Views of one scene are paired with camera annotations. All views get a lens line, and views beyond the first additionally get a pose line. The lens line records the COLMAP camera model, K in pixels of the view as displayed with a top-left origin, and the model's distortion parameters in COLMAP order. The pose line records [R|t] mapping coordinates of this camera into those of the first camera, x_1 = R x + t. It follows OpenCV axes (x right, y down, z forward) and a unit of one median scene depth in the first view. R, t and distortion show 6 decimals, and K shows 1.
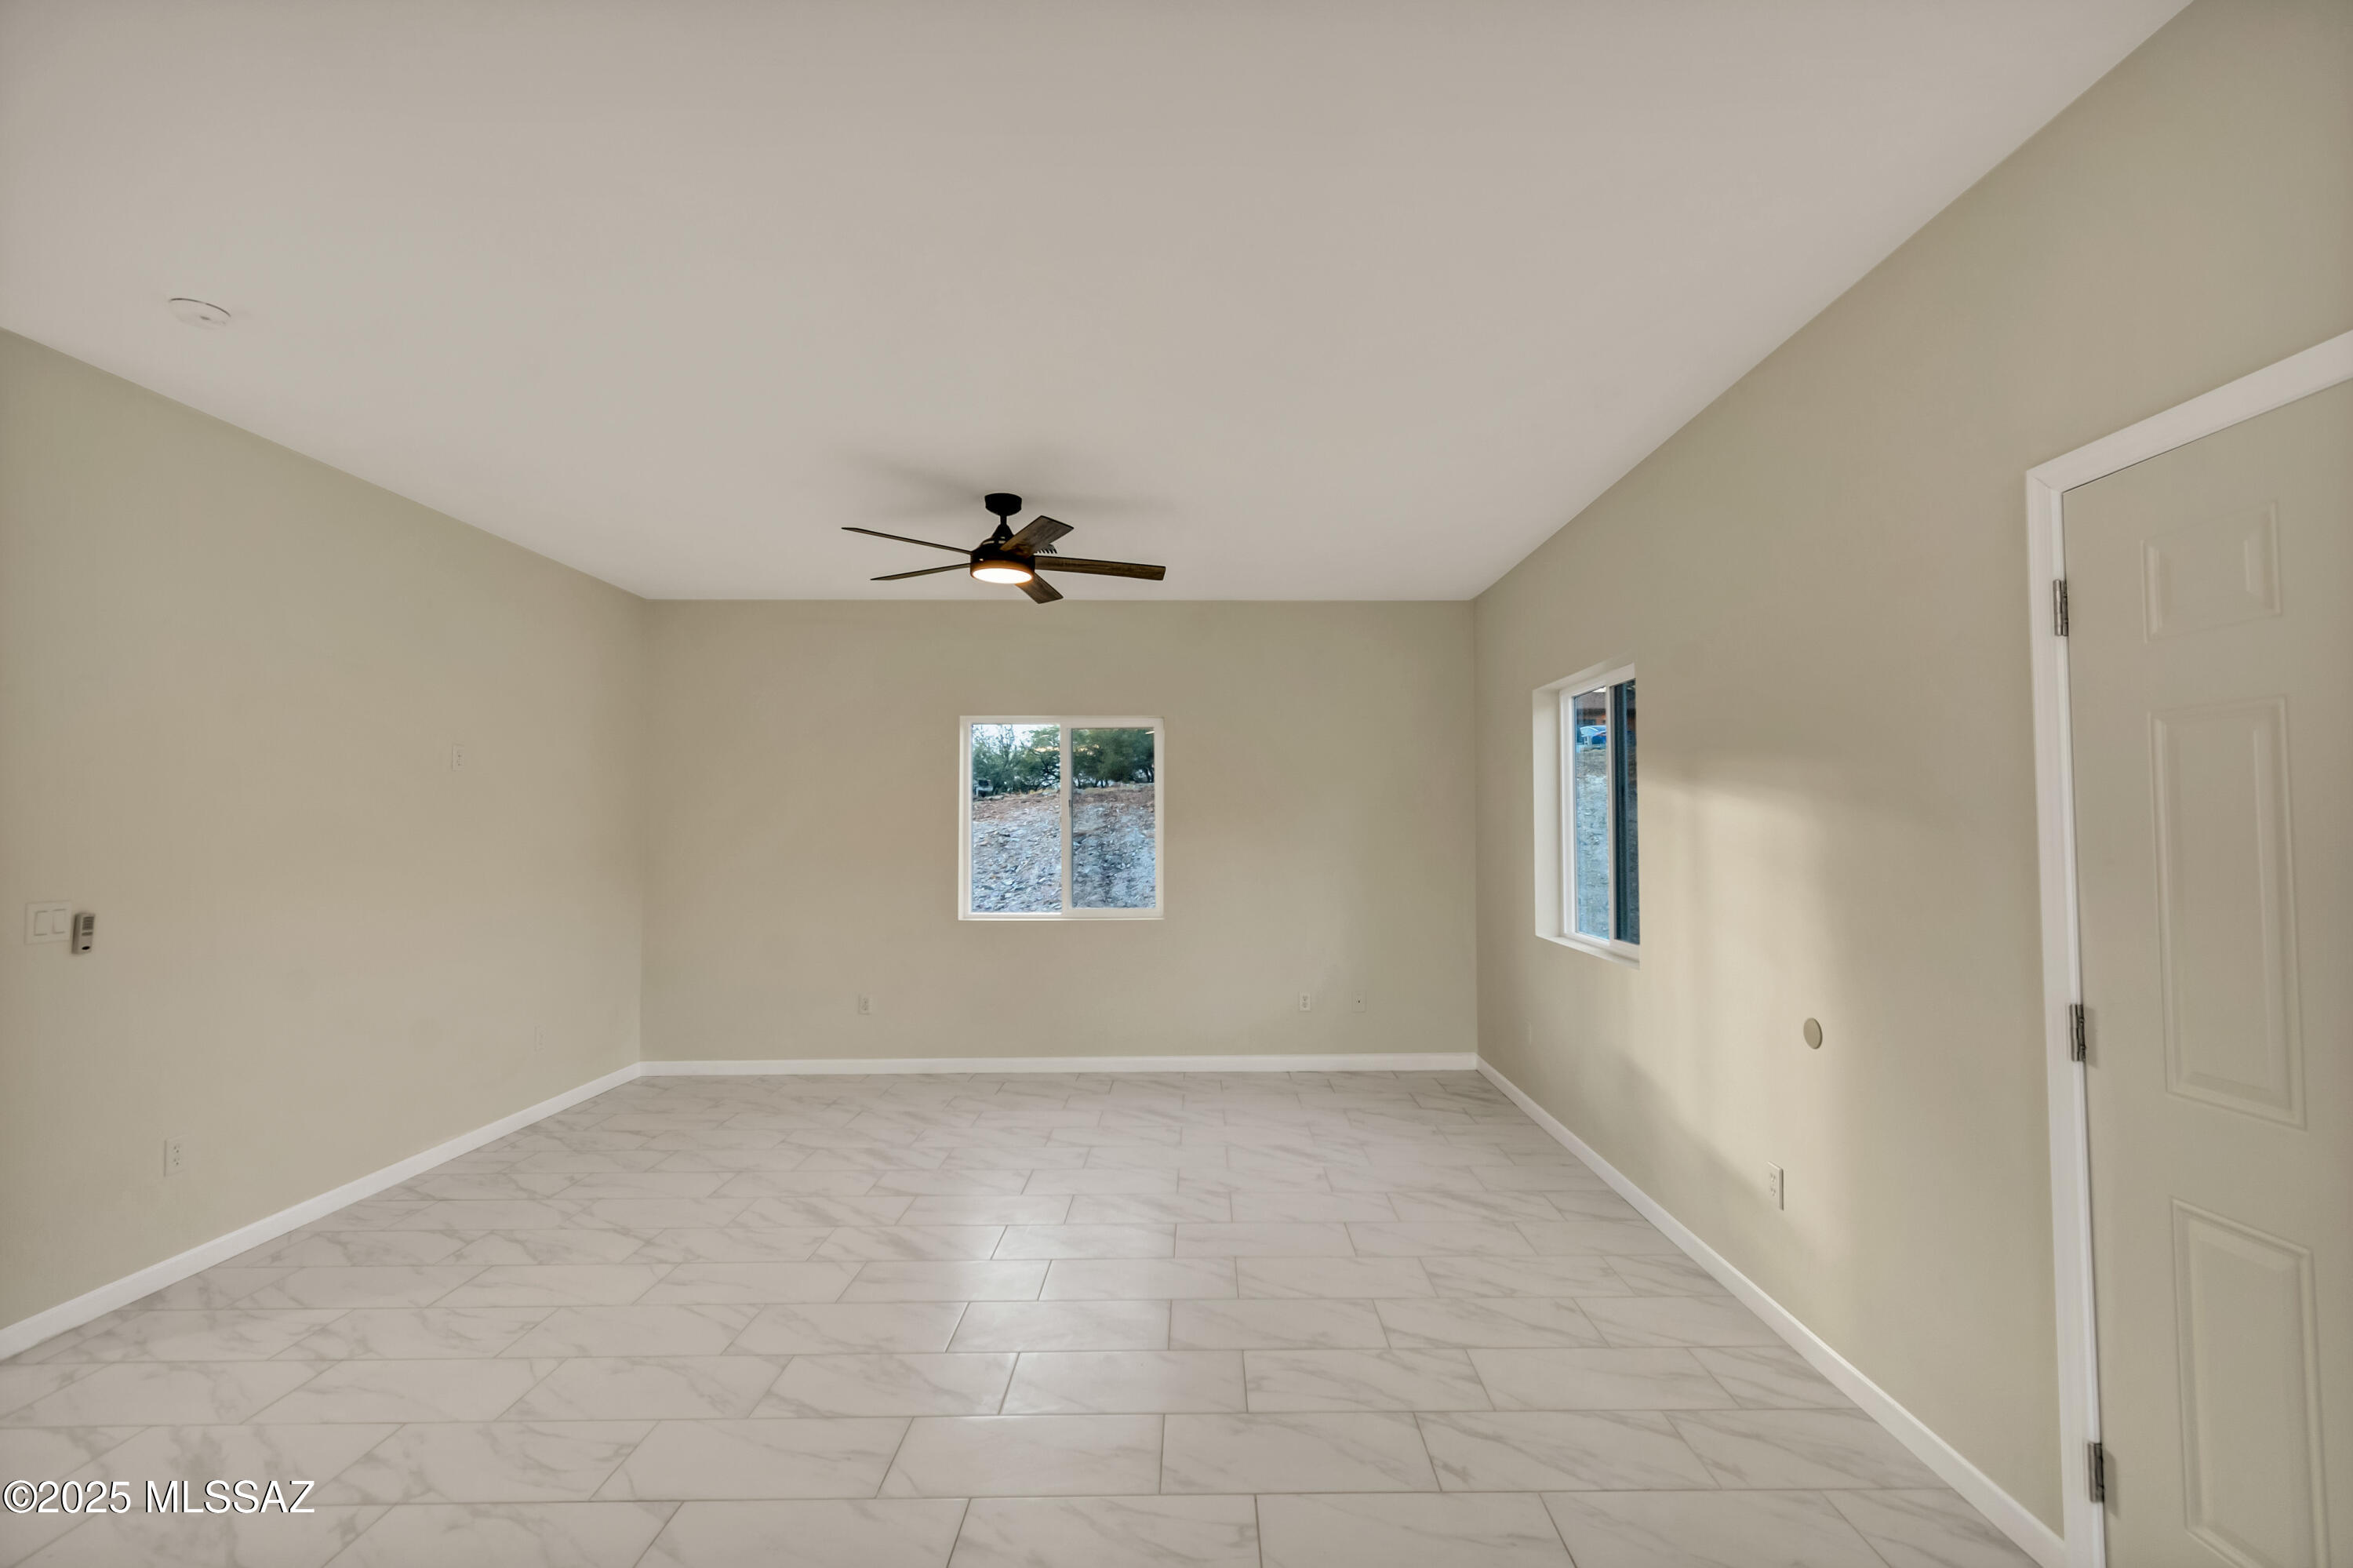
lens RADIAL K [[1060.6, 0, 1229.3], [0, 1060.6, 785.0], [0, 0, 1]] dist [0.008053, -0.003674]
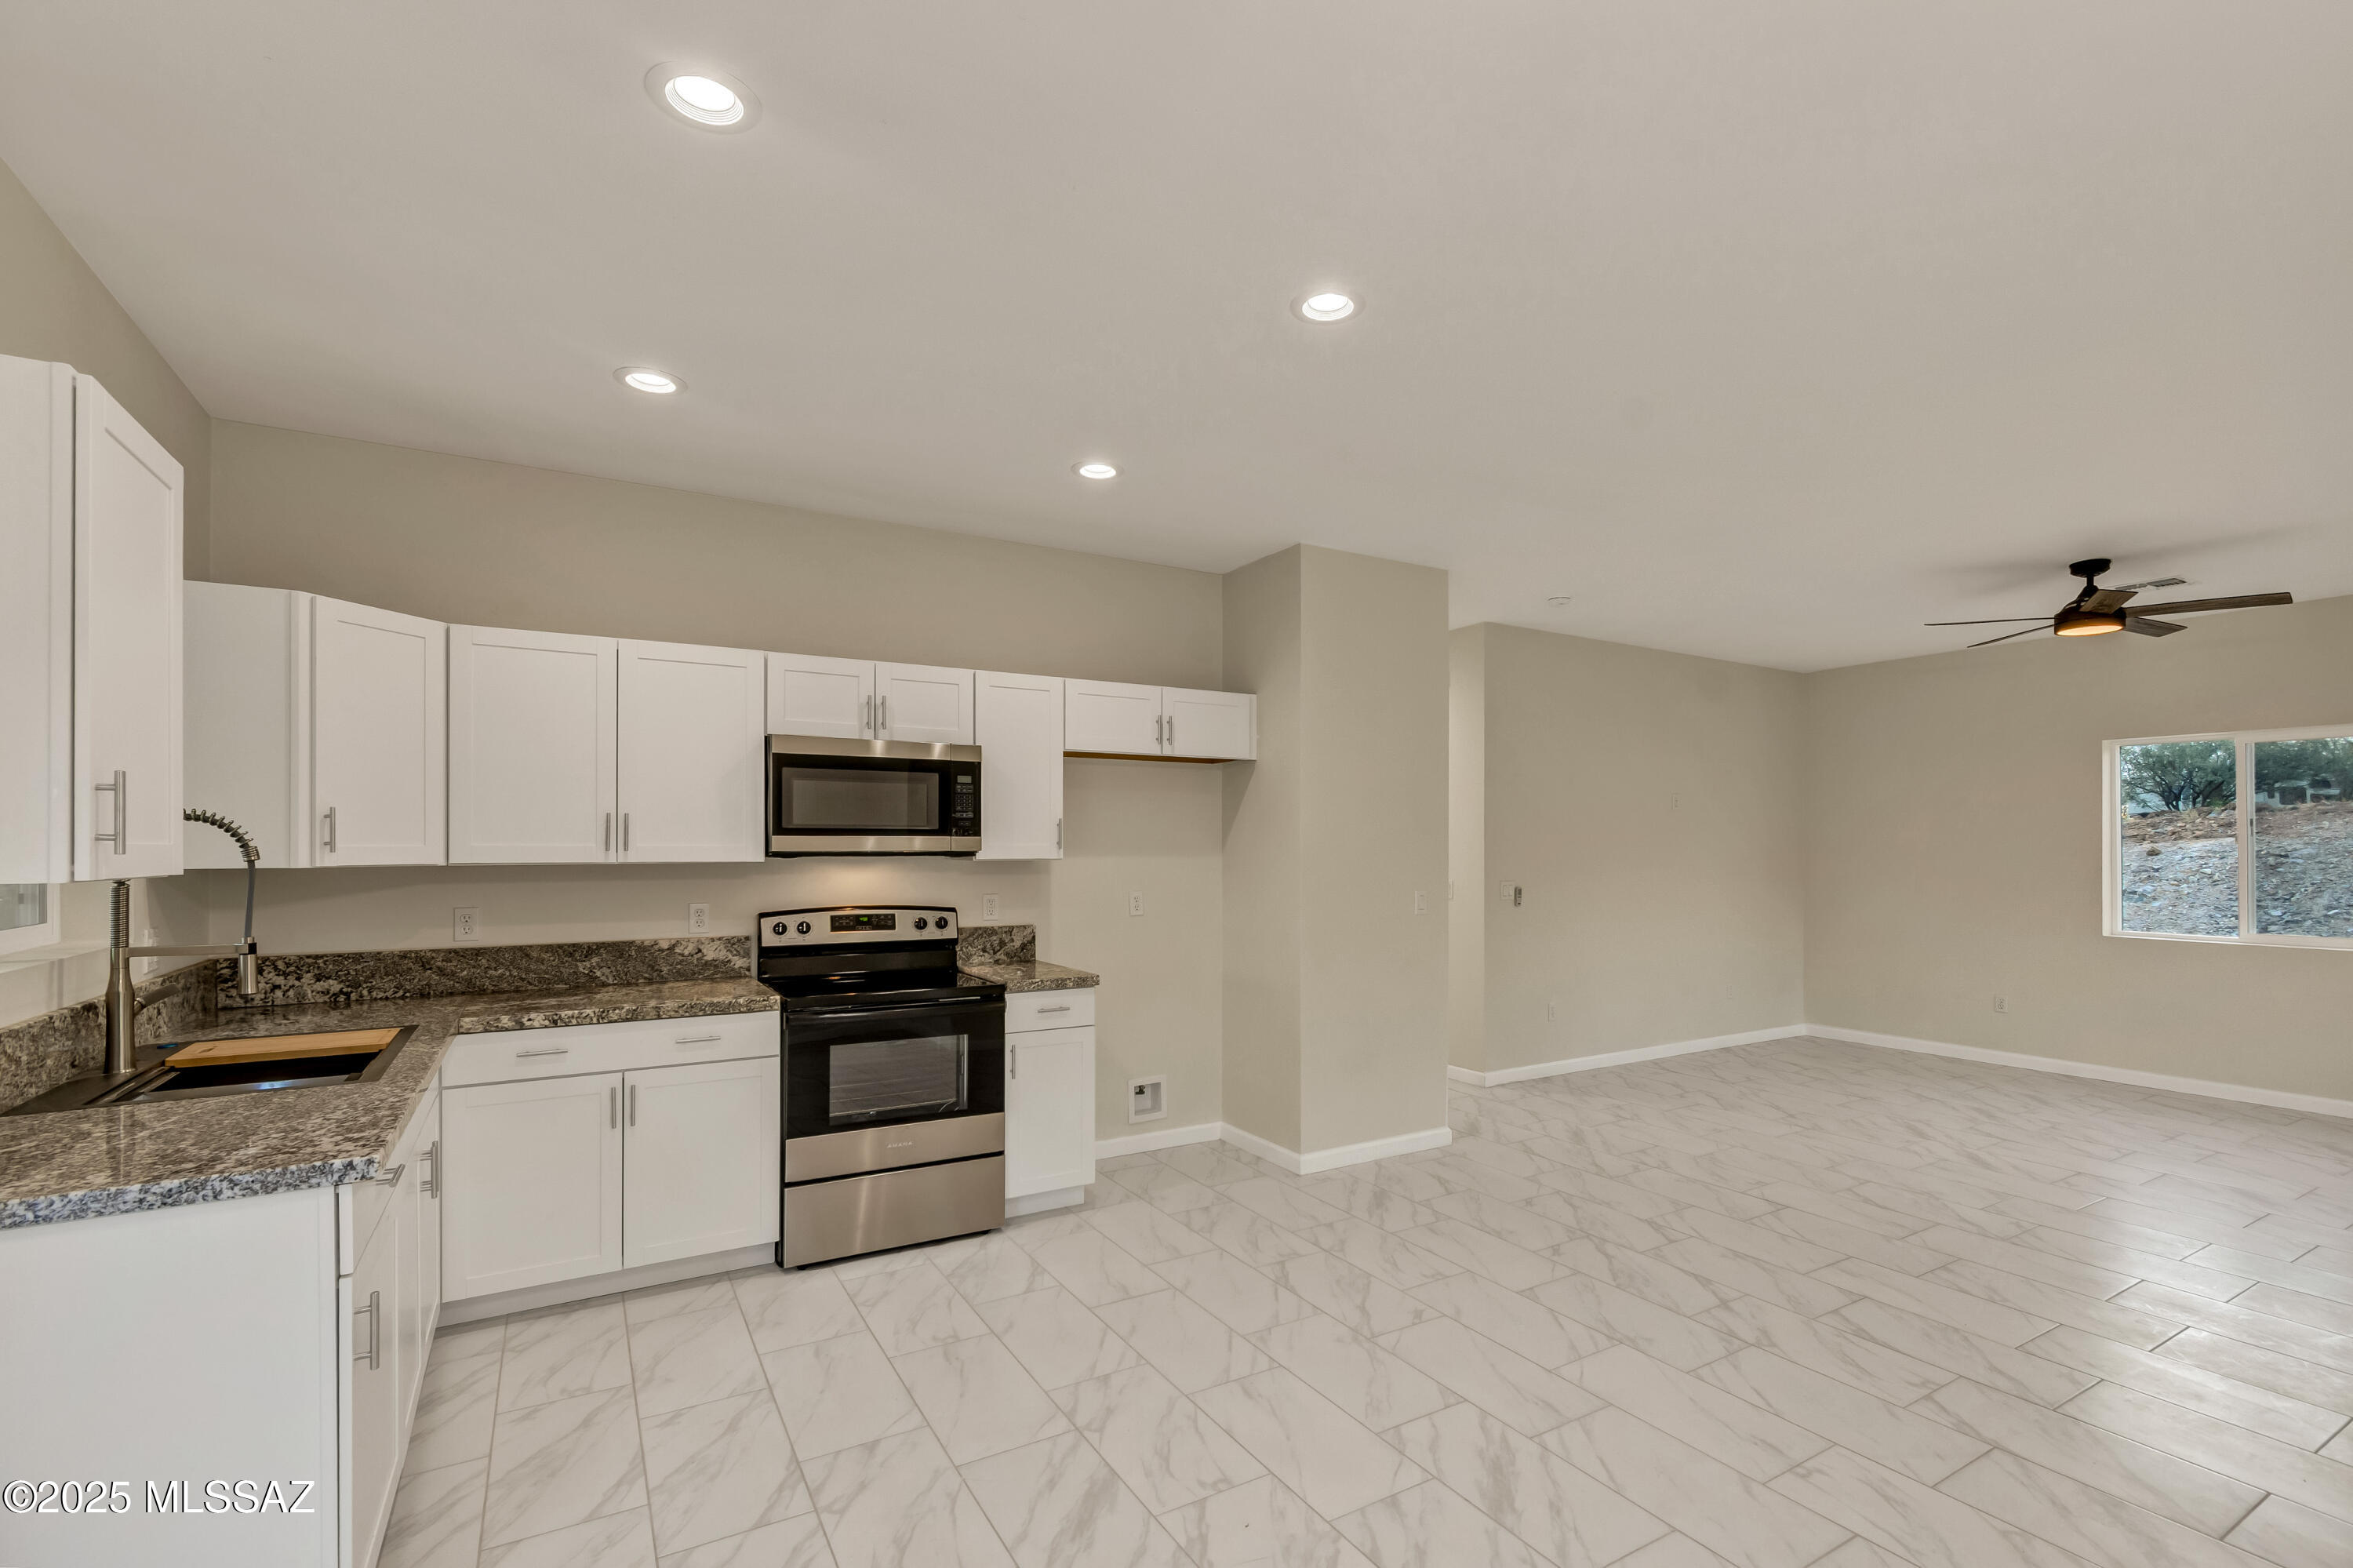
lens RADIAL K [[1060.6, 0, 1185.4], [0, 1060.6, 845.1], [0, 0, 1]] dist [0.008053, -0.003674]
pose [[0.486220, 0.000653, -0.873836, 0.323738], [0.035069, 0.999180, 0.020260, -0.022335], [0.873132, -0.040495, 0.485799, -0.433761]]
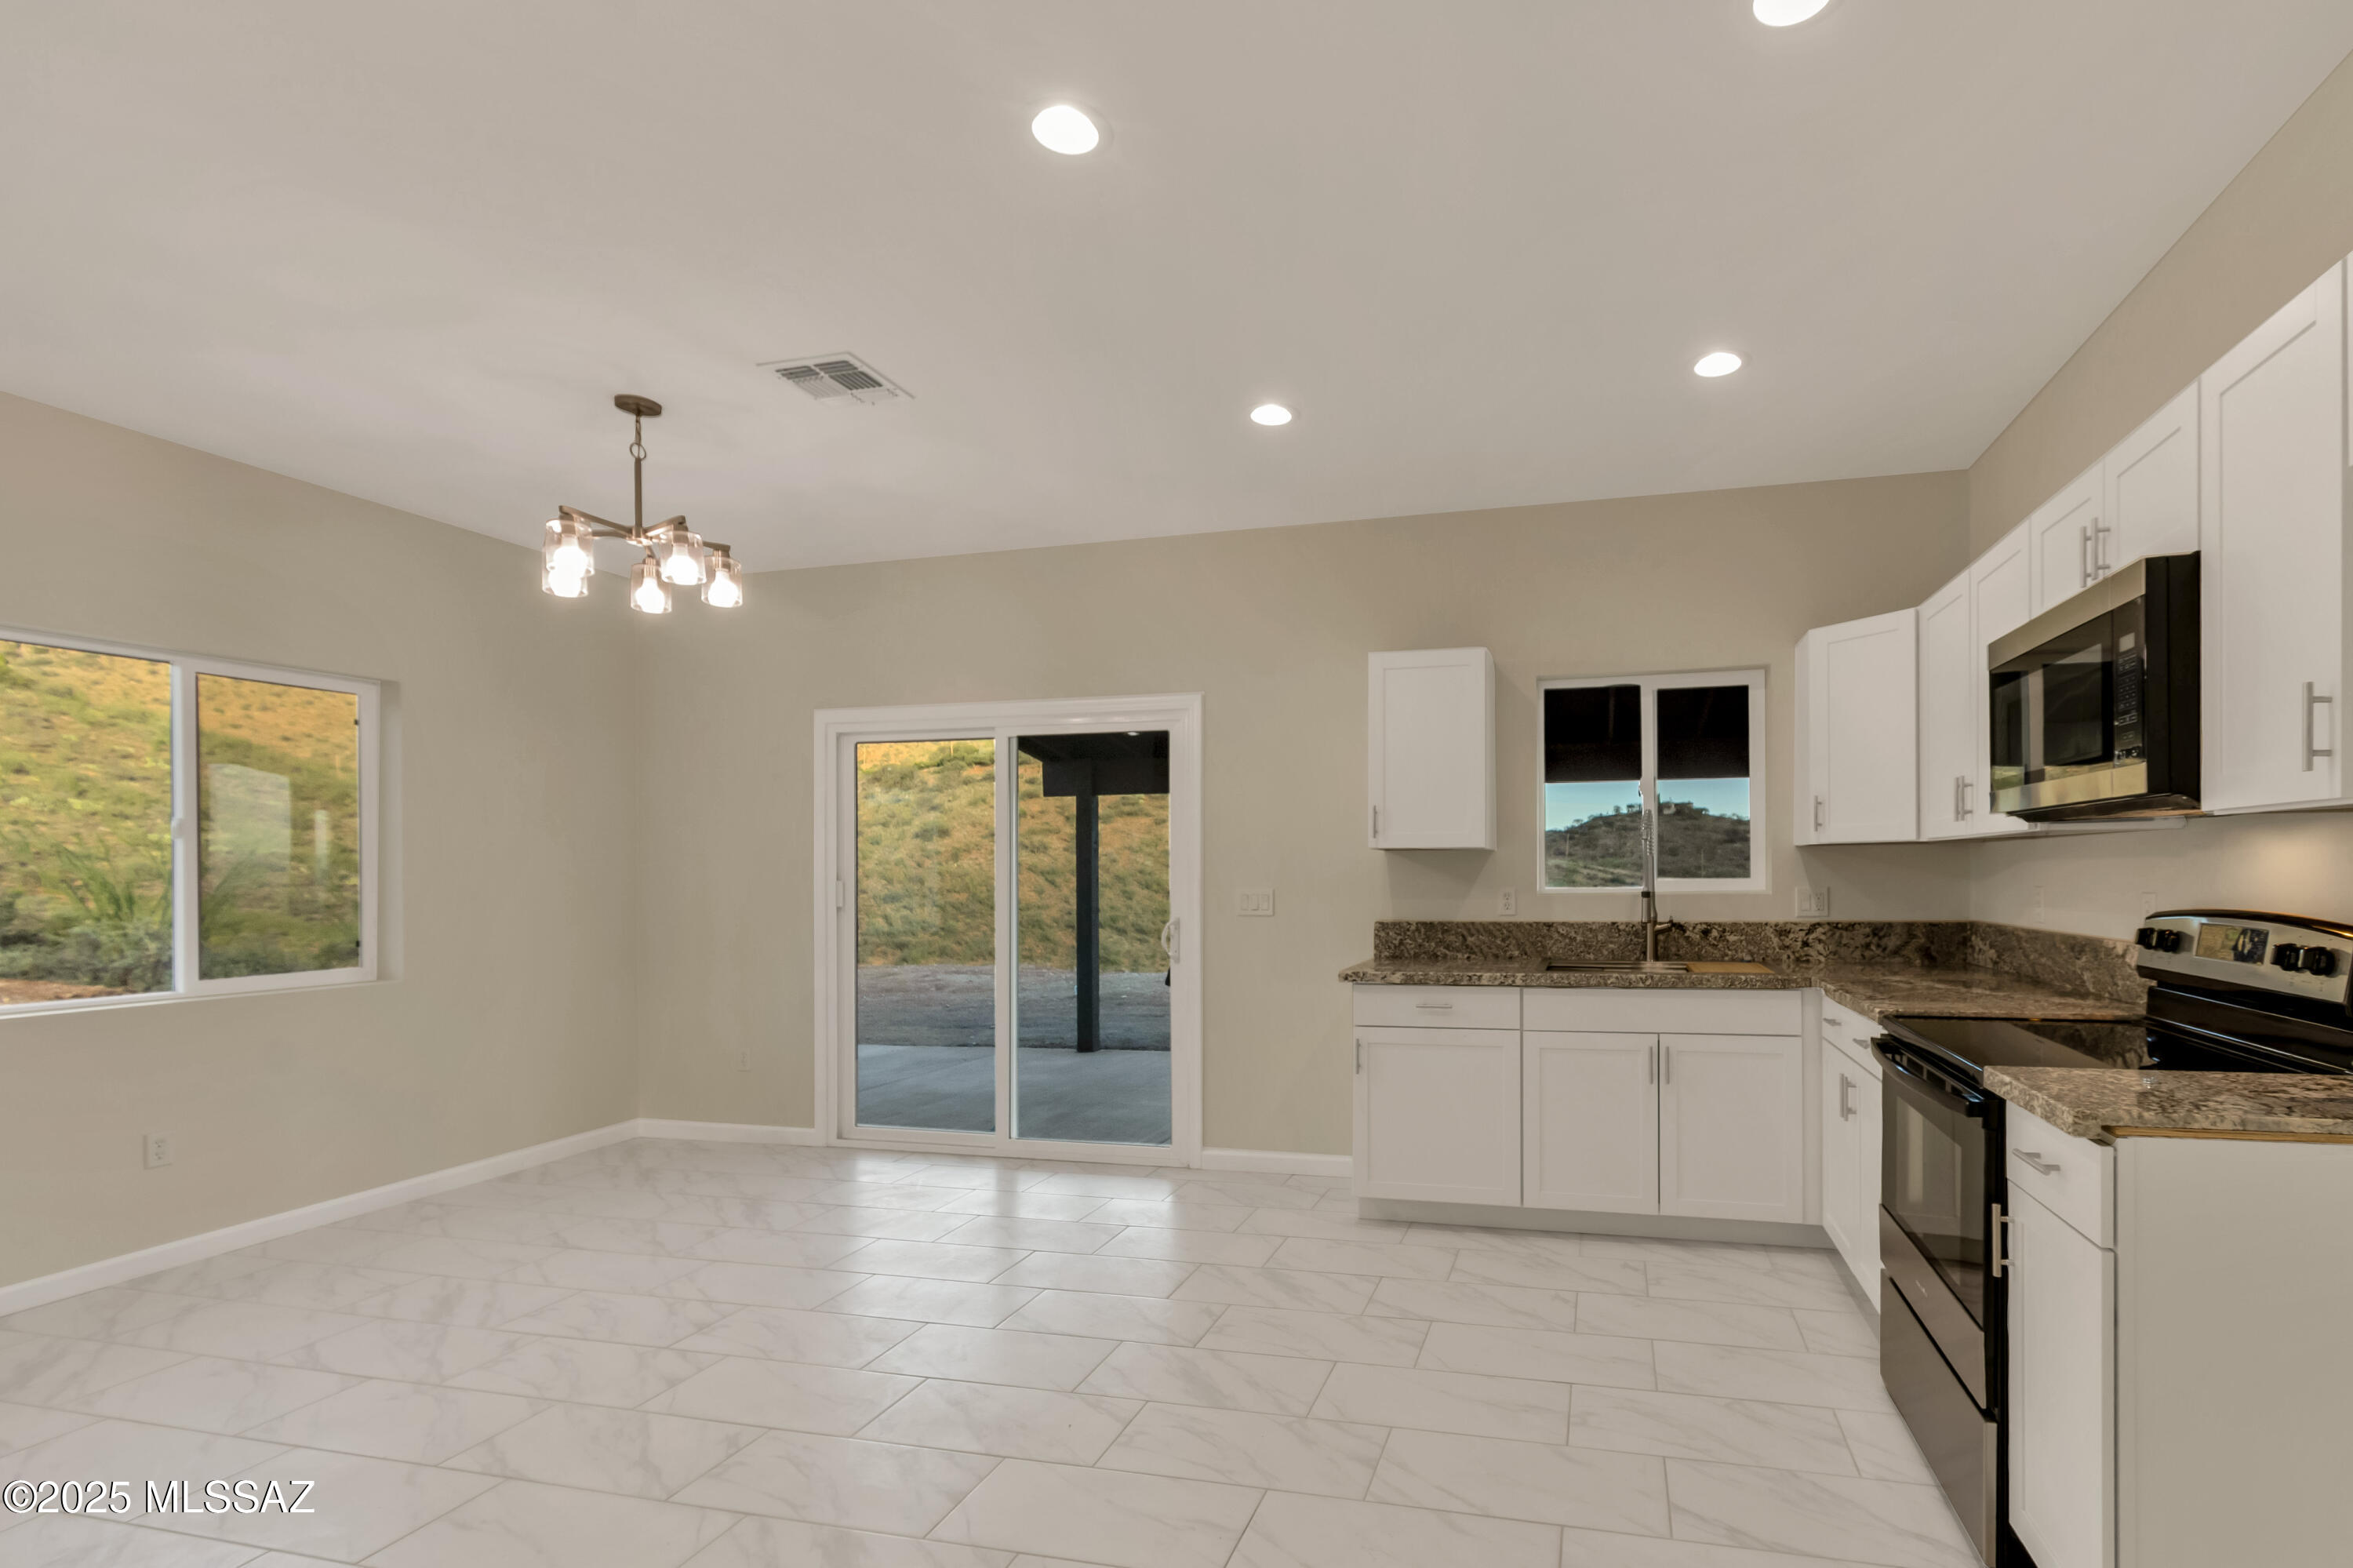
lens RADIAL K [[1101.6, 0, 1344.4], [0, 1101.6, 885.1], [0, 0, 1]] dist [0.002267, -0.000889]
pose [[-0.967205, 0.010541, 0.253779, -0.434655], [0.003324, 0.999578, -0.028849, 0.047436], [-0.253976, -0.027060, -0.966832, 0.412787]]
